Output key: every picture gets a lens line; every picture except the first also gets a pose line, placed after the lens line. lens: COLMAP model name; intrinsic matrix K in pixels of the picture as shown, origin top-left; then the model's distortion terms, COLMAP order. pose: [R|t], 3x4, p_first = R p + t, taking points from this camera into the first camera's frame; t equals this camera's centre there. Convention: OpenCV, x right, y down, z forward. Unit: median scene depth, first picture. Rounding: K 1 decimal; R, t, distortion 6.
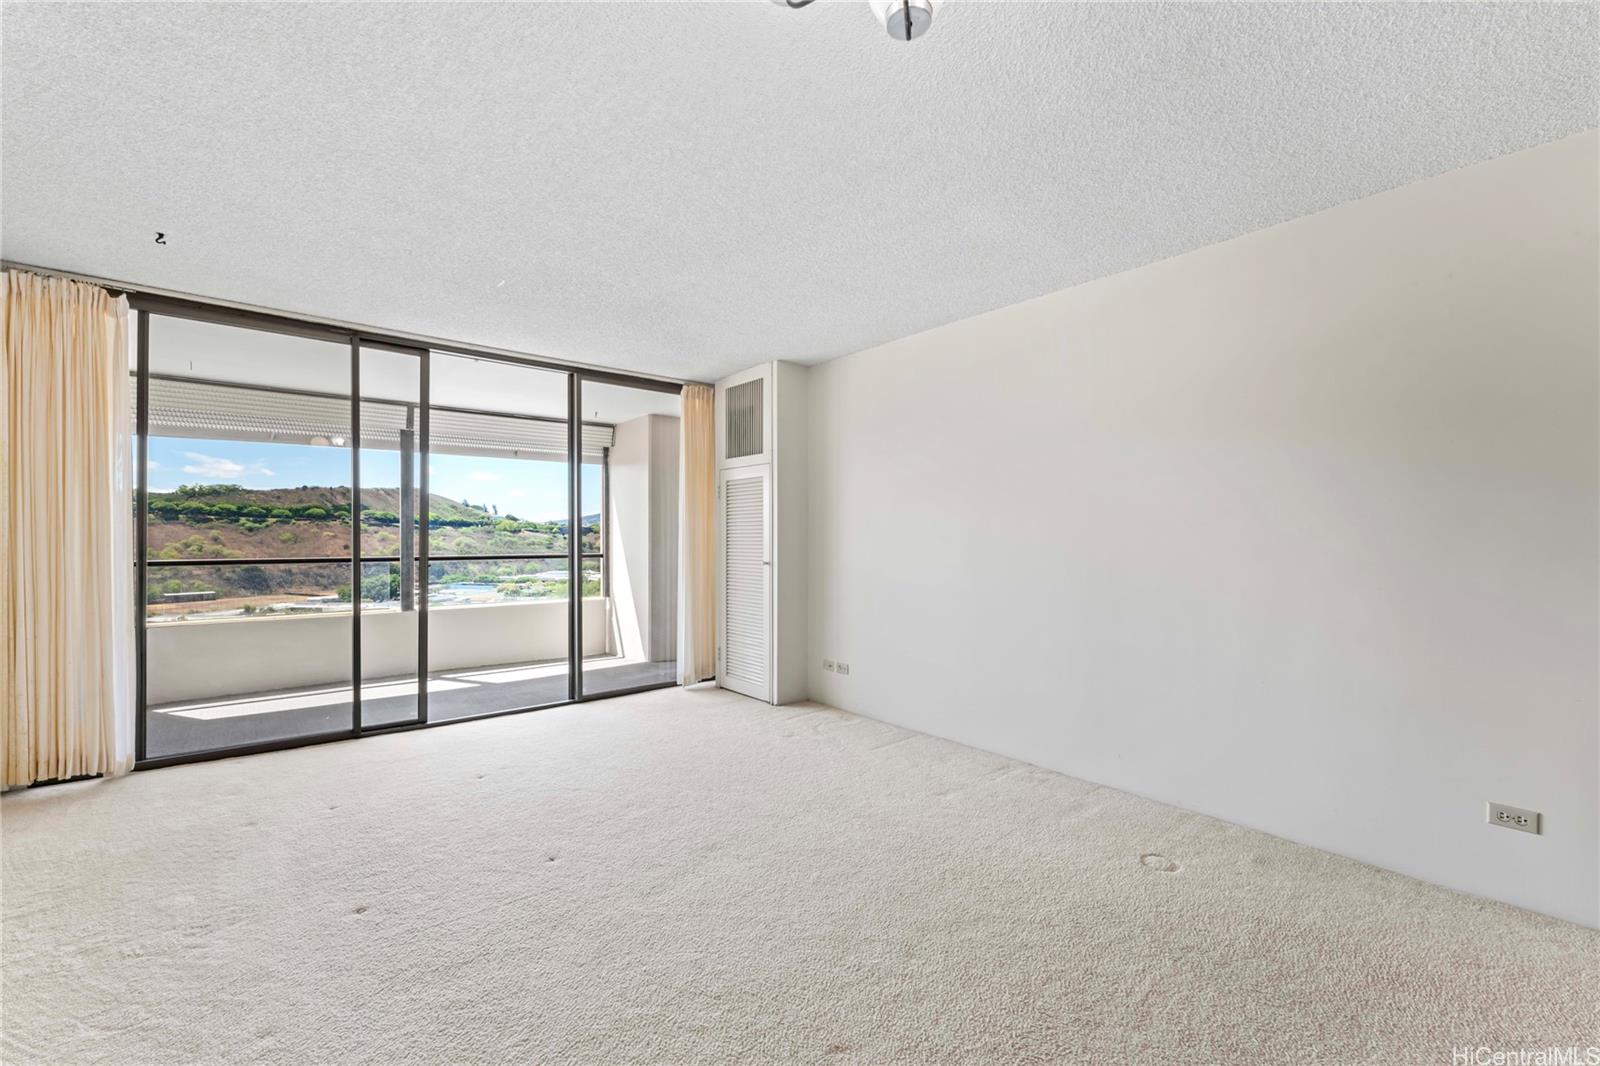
lens RADIAL K [[668.7, 0, 795.9], [0, 668.7, 546.4], [0, 0, 1]] dist [-0.002452, -0.000362]
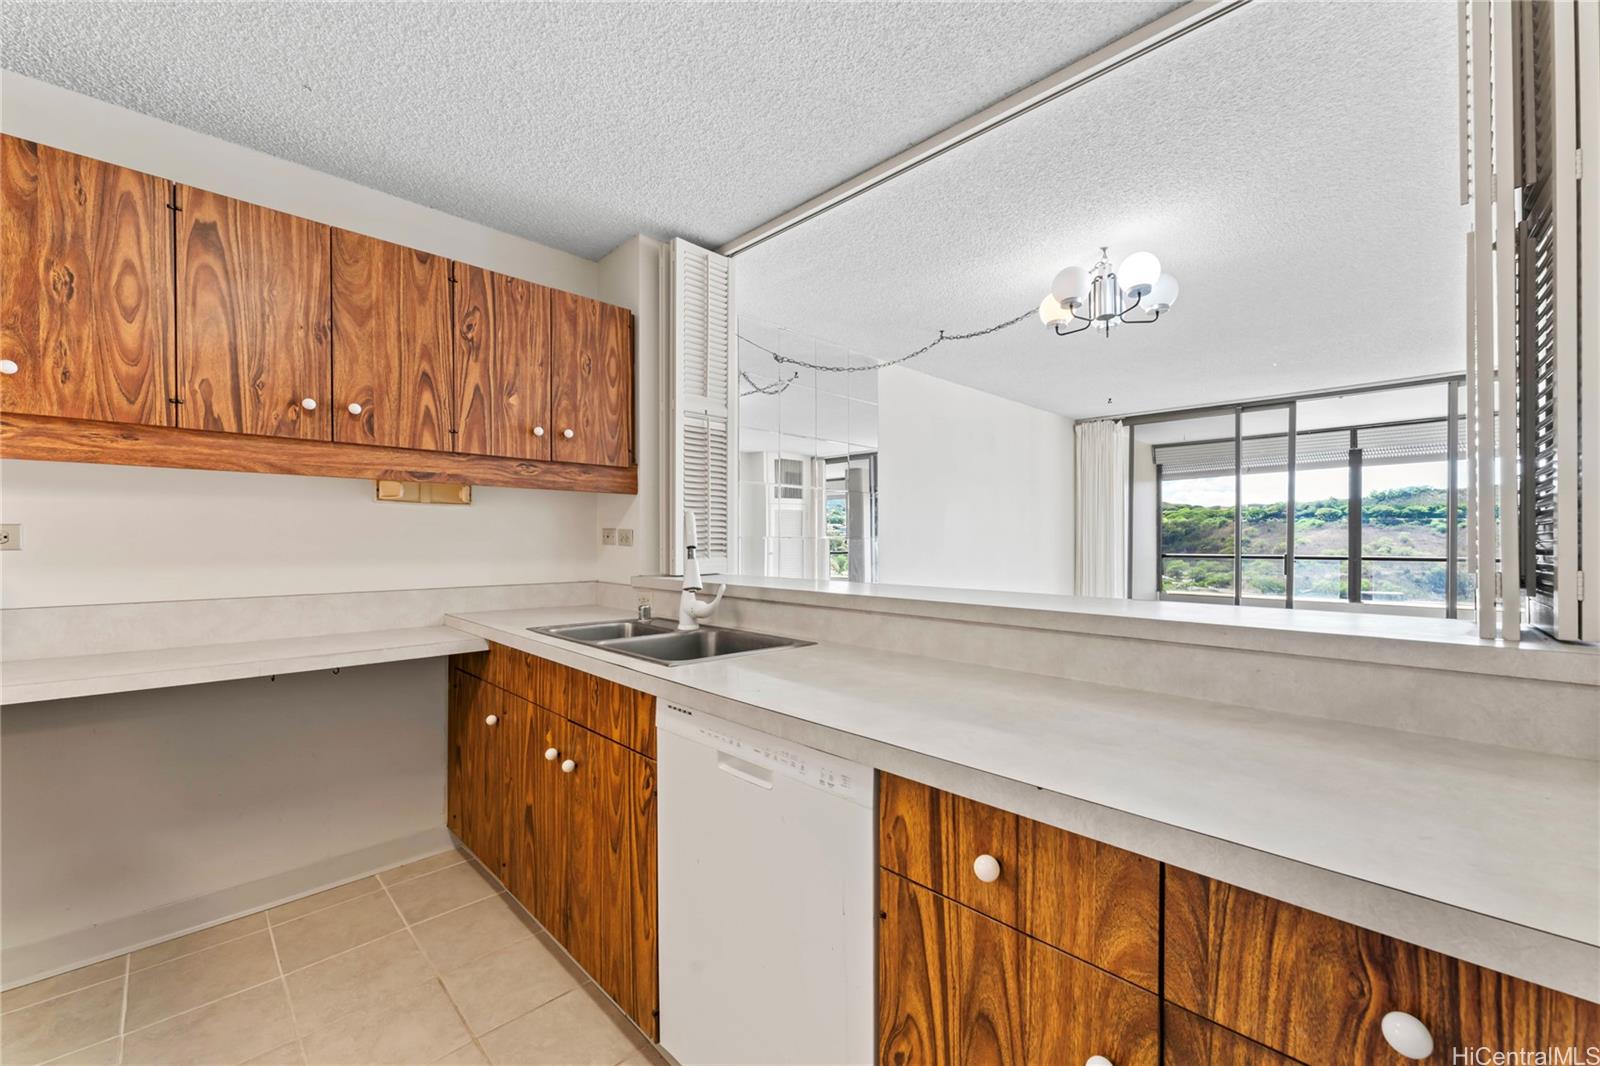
lens RADIAL K [[637.7, 0, 796.7], [0, 637.7, 542.5], [0, 0, 1]] dist [0.006234, 0.000114]
pose [[0.092101, 0.003599, -0.995743, 0.522684], [-0.012078, 0.999924, 0.002497, 0.003396], [0.995676, 0.011796, 0.092138, -0.104012]]
